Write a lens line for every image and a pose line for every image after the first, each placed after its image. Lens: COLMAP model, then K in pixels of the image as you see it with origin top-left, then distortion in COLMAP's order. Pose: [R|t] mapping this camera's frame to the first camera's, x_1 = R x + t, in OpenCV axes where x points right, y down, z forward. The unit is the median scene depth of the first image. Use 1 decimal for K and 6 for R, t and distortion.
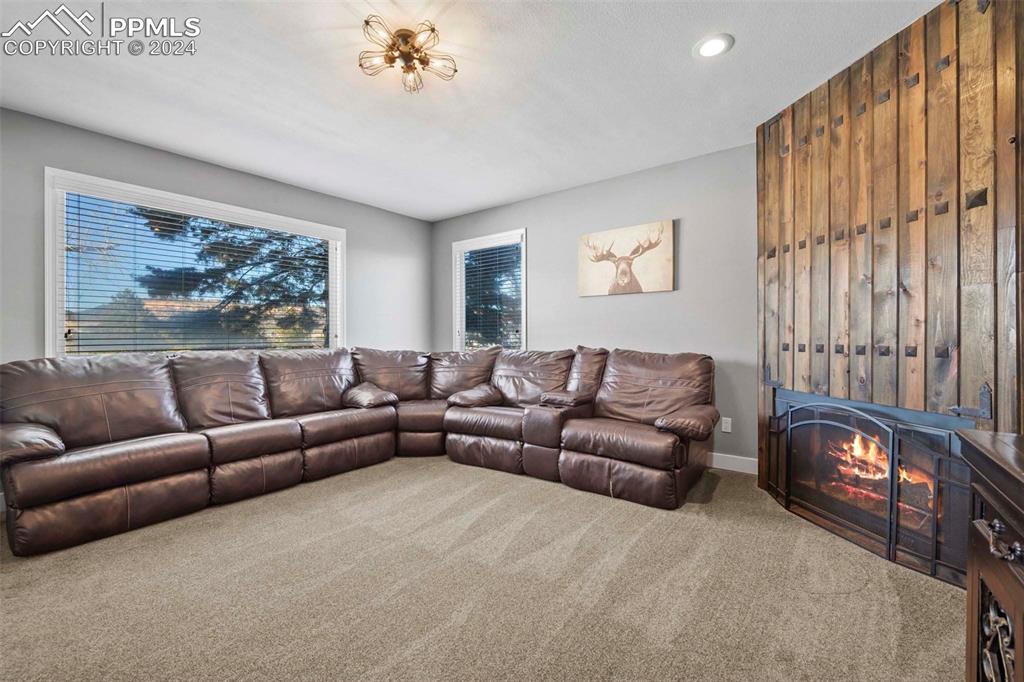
lens RADIAL K [[412.3, 0, 516.3], [0, 412.3, 338.9], [0, 0, 1]] dist [-0.010990, -0.001217]
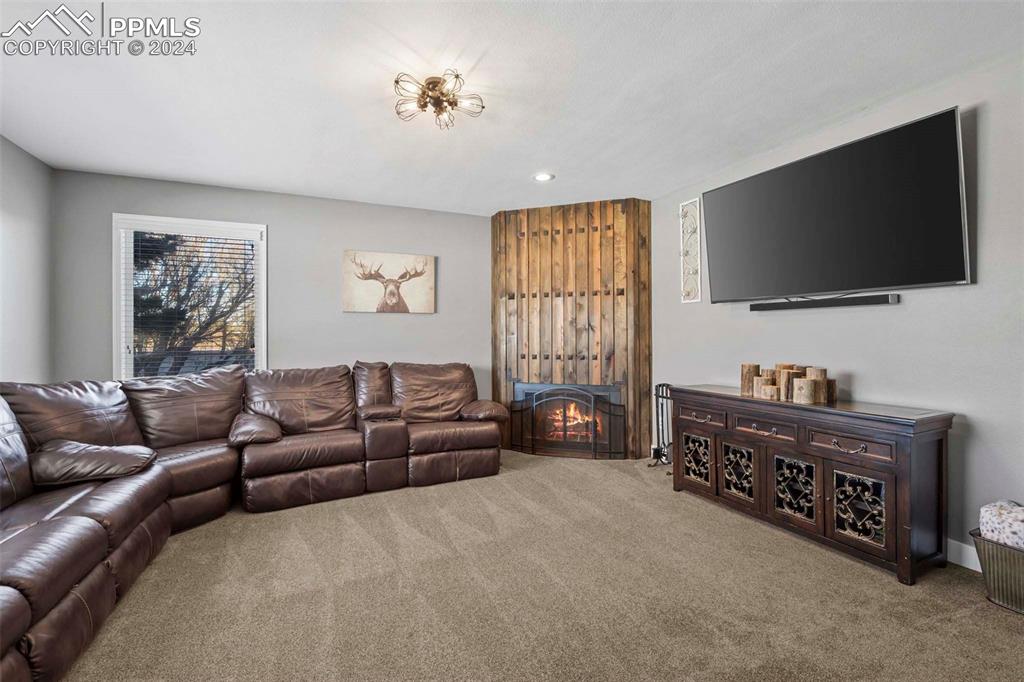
lens RADIAL K [[428.7, 0, 517.7], [0, 428.7, 337.4], [0, 0, 1]] dist [-0.012880, -0.000405]
pose [[0.483691, 0.001007, 0.875238, -0.902833], [0.009209, 0.999938, -0.006240, -0.048444], [-0.875190, 0.011079, 0.483652, 0.219765]]
